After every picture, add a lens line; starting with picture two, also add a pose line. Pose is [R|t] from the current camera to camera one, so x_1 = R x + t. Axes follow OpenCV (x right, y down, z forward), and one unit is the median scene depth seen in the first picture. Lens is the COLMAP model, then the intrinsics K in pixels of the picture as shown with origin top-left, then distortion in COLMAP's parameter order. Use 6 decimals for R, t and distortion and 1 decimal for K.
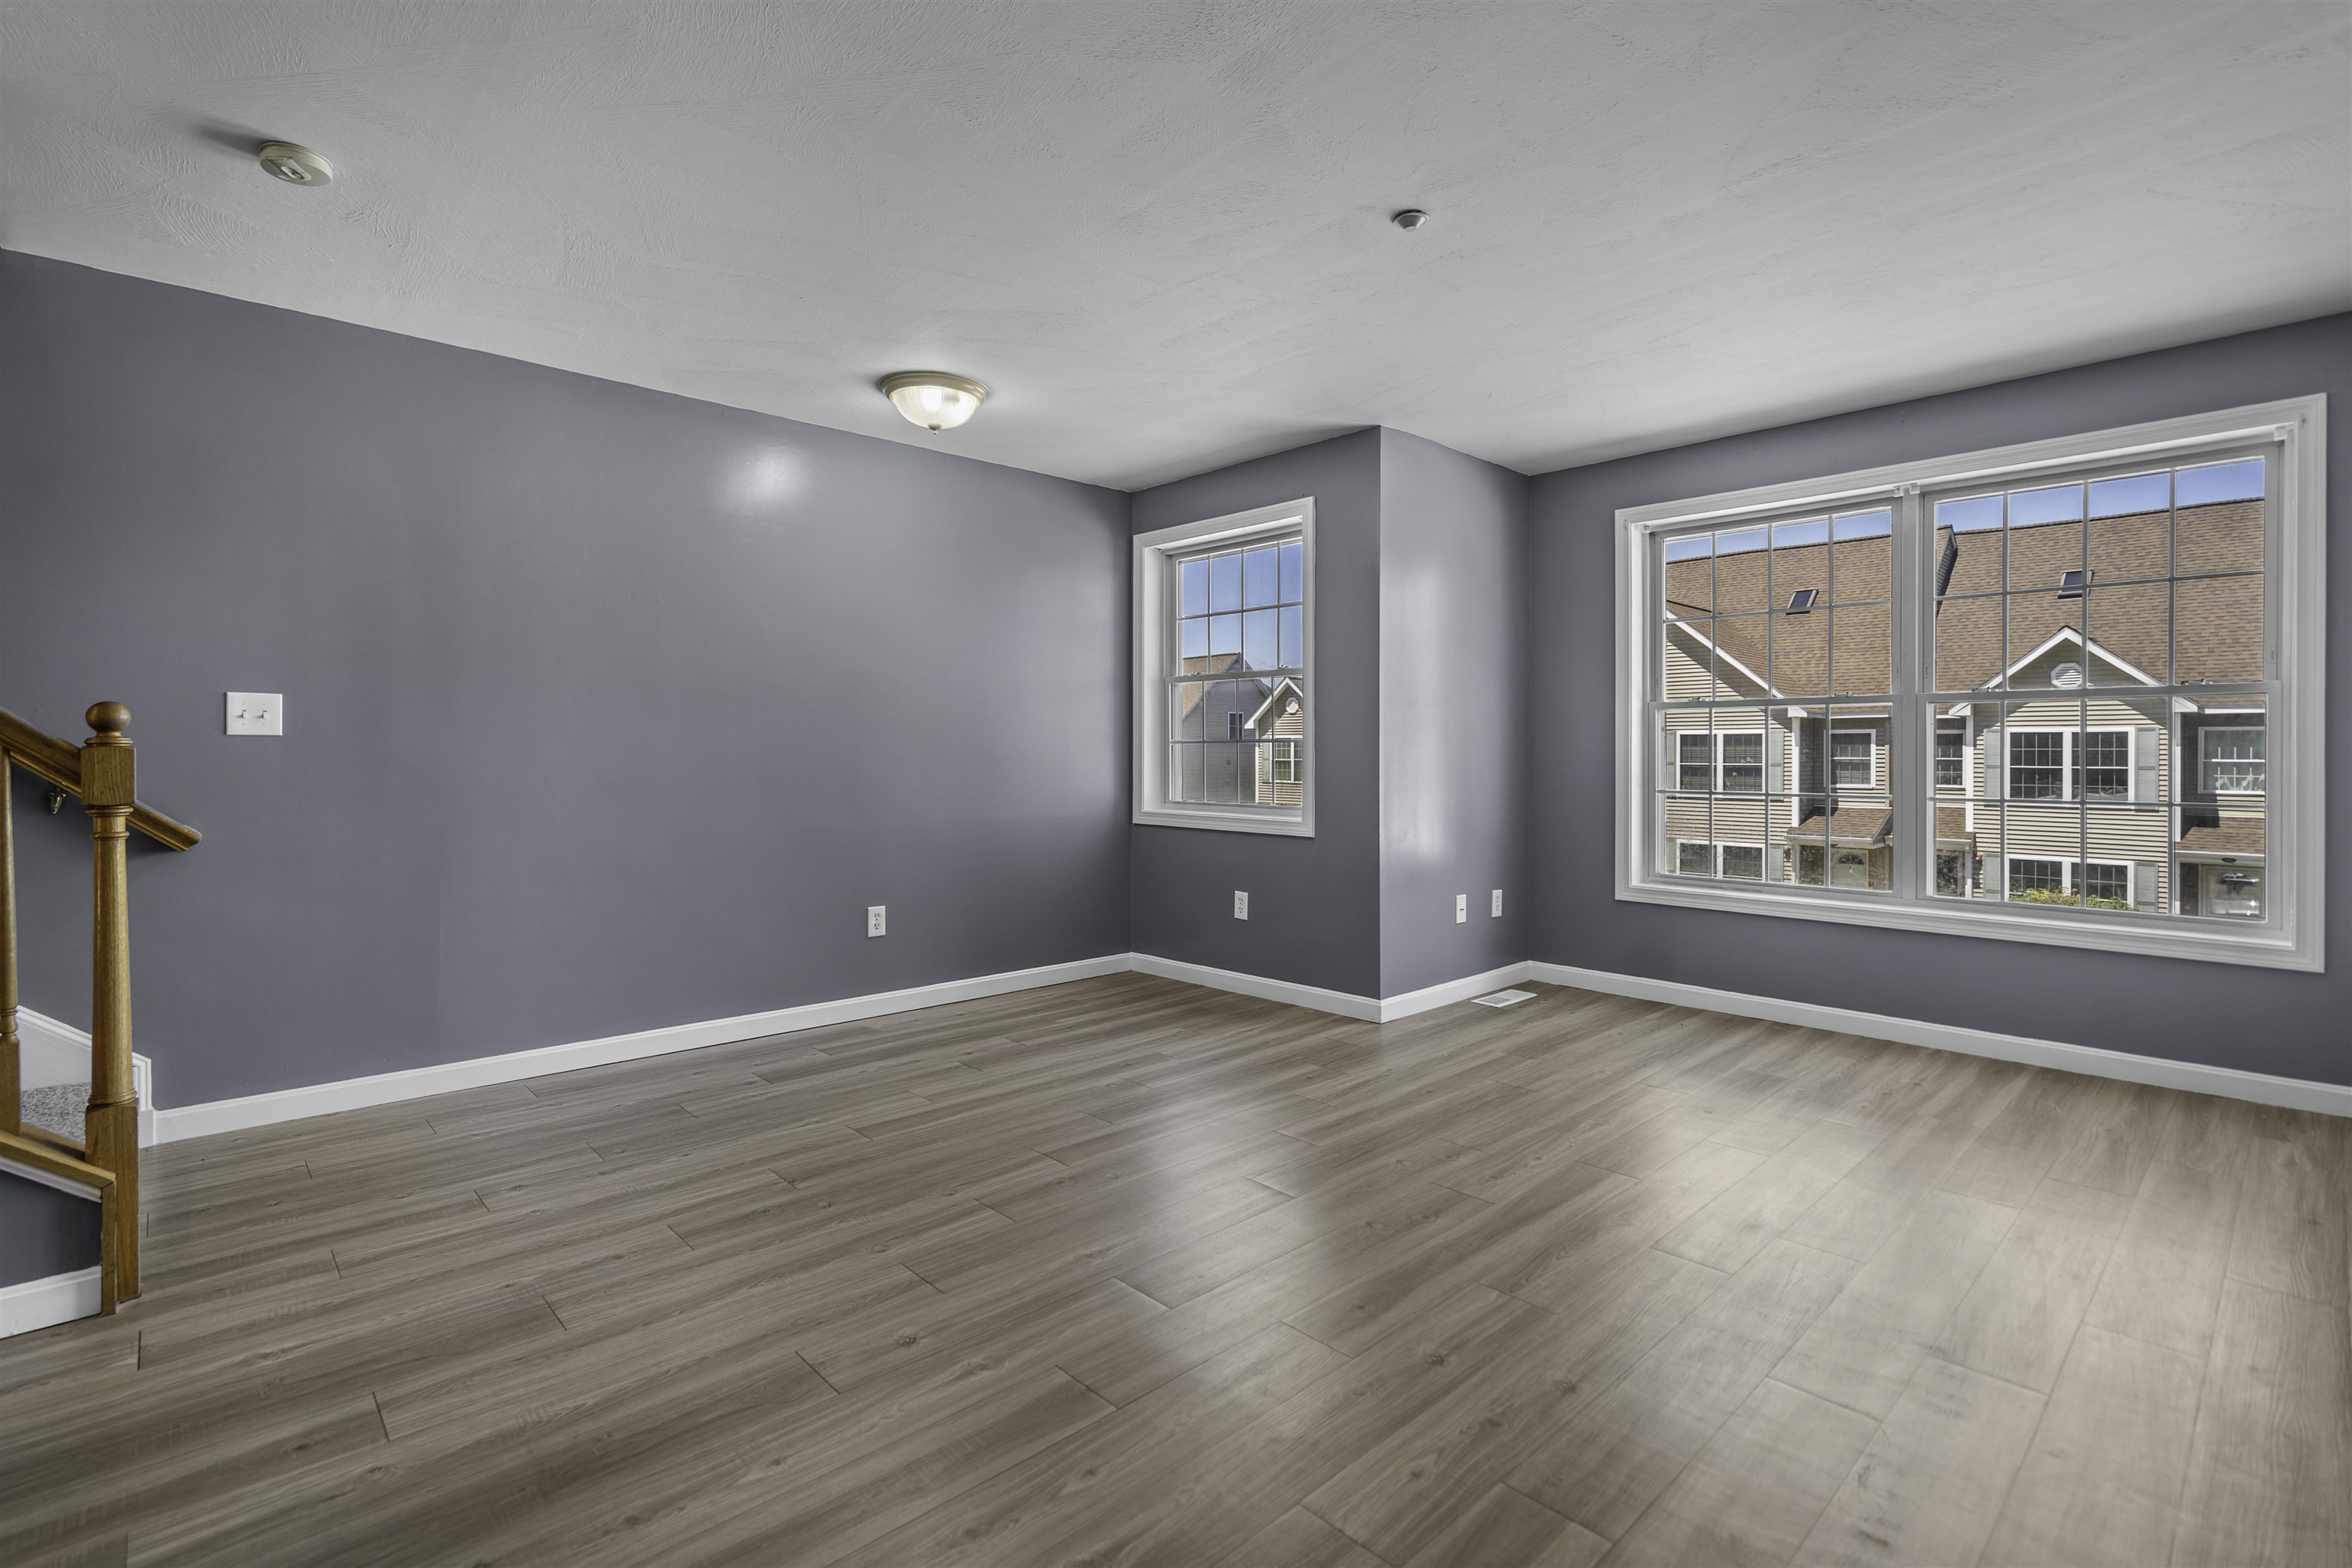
lens RADIAL K [[1076.2, 0, 1157.6], [0, 1076.2, 751.9], [0, 0, 1]] dist [0.000812, 0.000208]
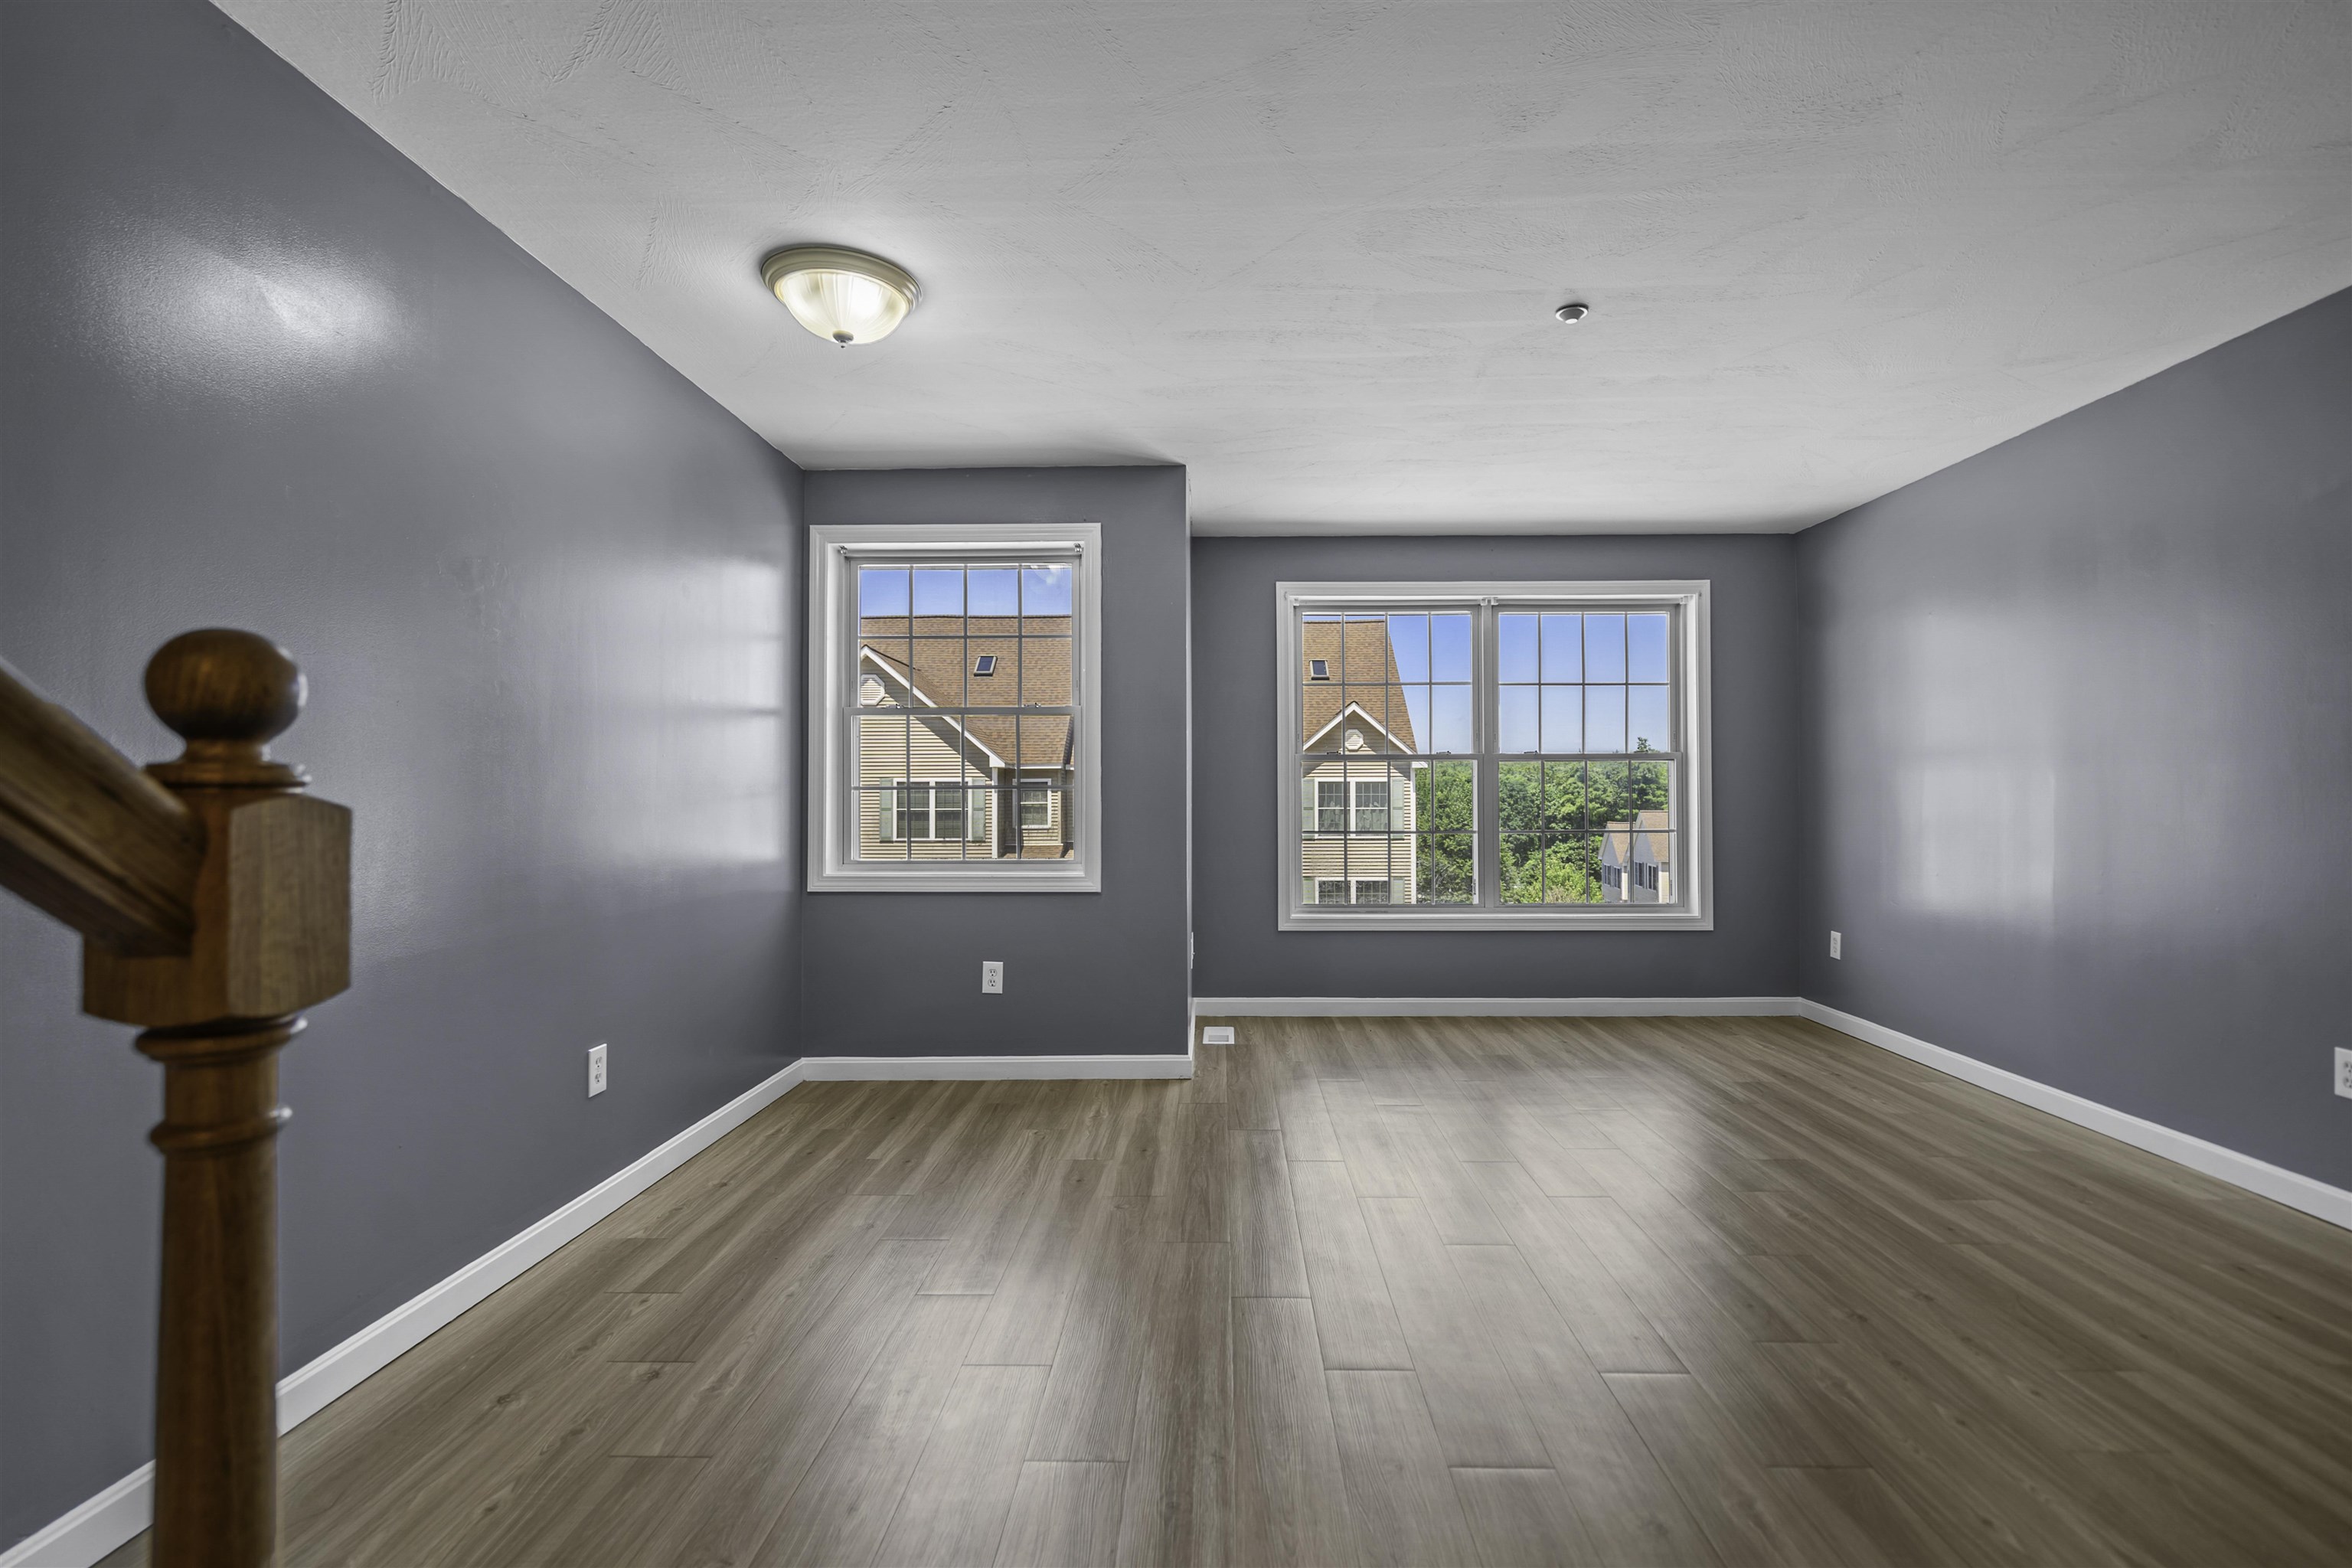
lens RADIAL K [[1097.5, 0, 1187.7], [0, 1097.5, 753.9], [0, 0, 1]] dist [-0.000343, 0.000435]
pose [[0.692813, 0.024775, 0.720691, -0.502339], [0.004534, 0.999240, -0.038709, -0.001548], [-0.721103, 0.030086, 0.692174, 0.307297]]
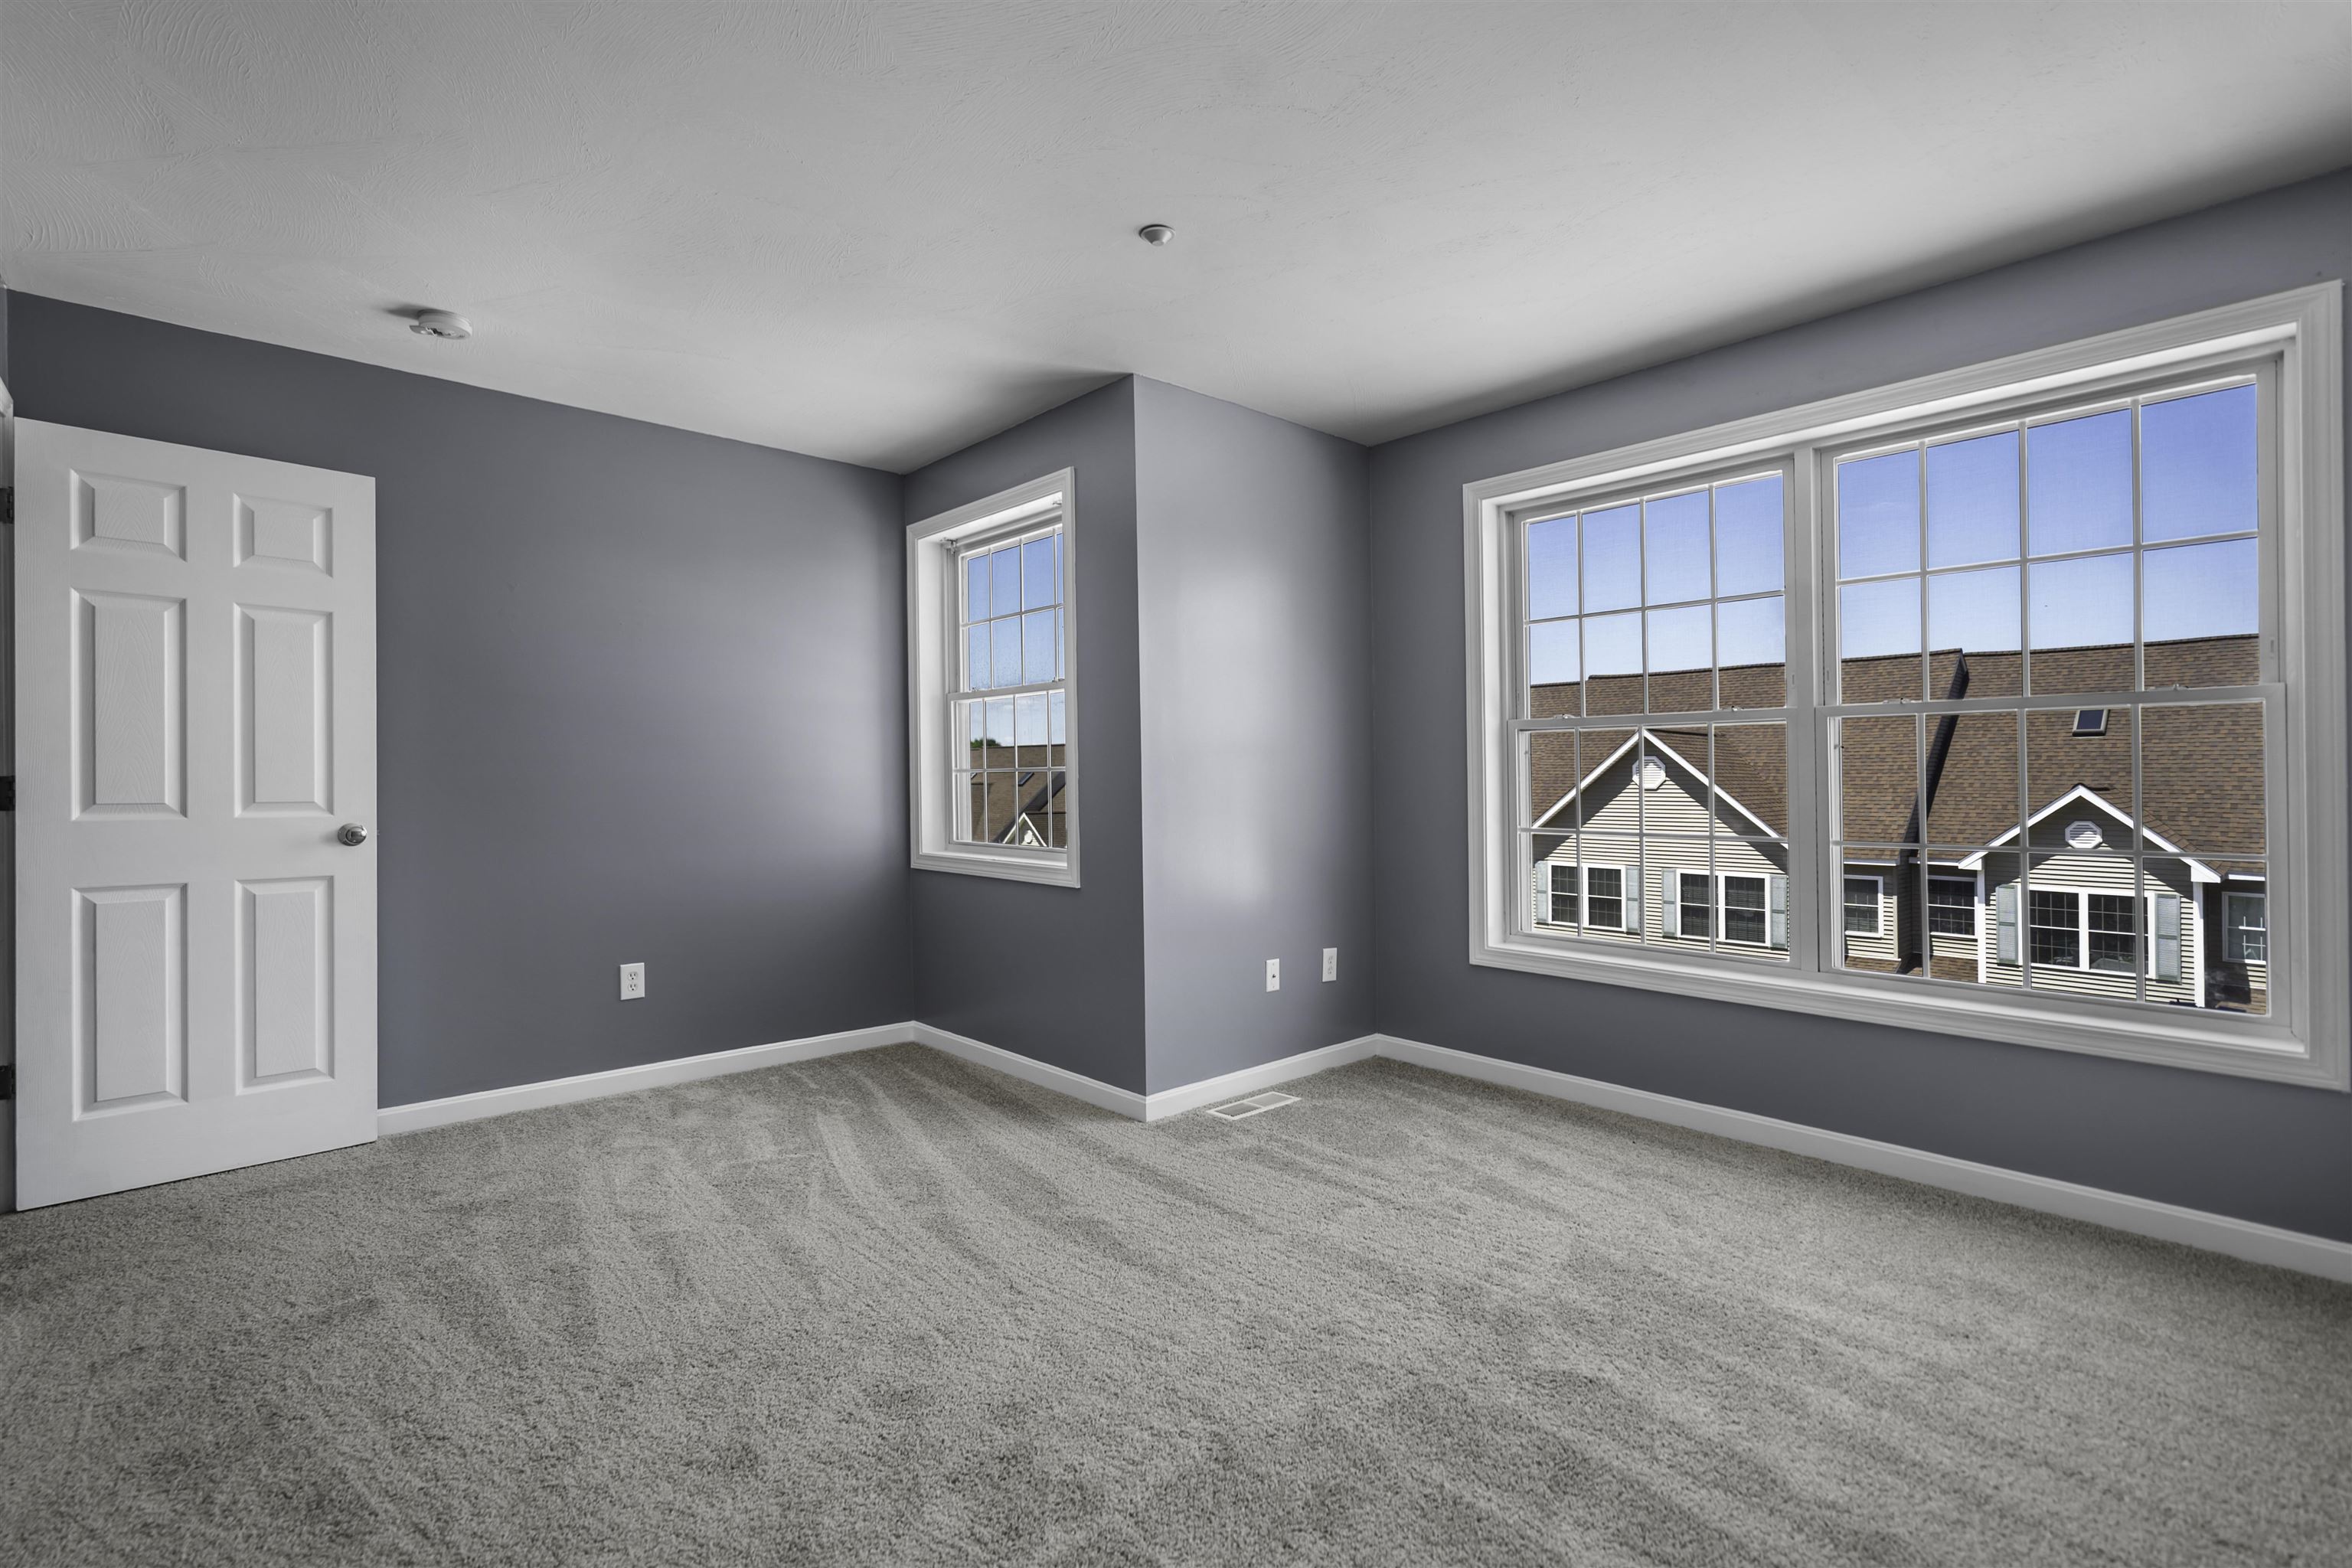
lens RADIAL K [[1069.3, 0, 1149.5], [0, 1069.3, 772.6], [0, 0, 1]] dist [-0.009645, -0.000141]
pose [[0.999611, -0.003473, -0.027674, 0.234783], [0.003296, 0.999974, -0.006427, -0.003120], [0.027696, 0.006333, 0.999596, 0.211730]]
